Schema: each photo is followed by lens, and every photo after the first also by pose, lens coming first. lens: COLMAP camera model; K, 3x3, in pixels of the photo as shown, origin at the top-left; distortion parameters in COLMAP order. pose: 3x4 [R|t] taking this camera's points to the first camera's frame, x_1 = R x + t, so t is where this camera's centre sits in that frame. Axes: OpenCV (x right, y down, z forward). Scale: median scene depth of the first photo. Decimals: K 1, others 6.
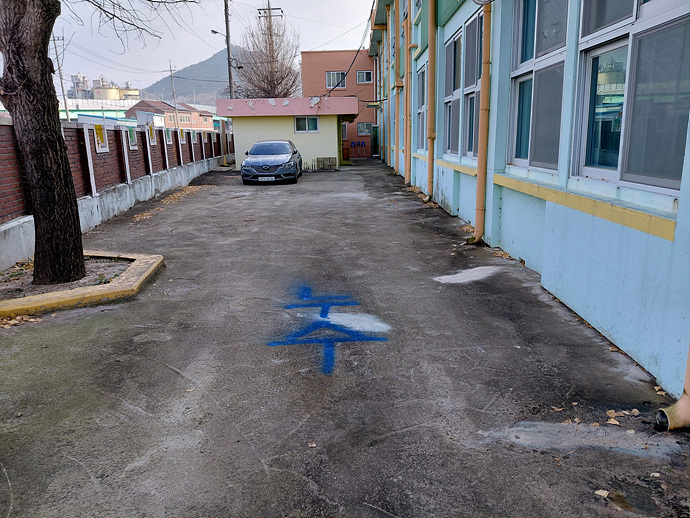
lens RADIAL K [[510.1, 0, 345.0], [0, 510.1, 259.0], [0, 0, 1]] dist [0.011895, -0.007568]
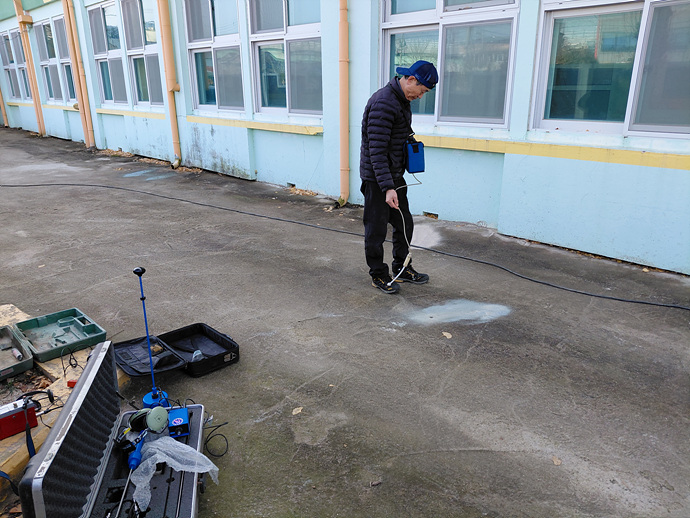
lens RADIAL K [[510.1, 0, 345.0], [0, 510.1, 259.0], [0, 0, 1]] dist [0.011895, -0.007568]
pose [[0.718143, -0.212833, 0.662550, -0.707969], [0.155849, 0.977088, 0.144947, -0.125147], [-0.678219, -0.000835, 0.734859, 0.523969]]
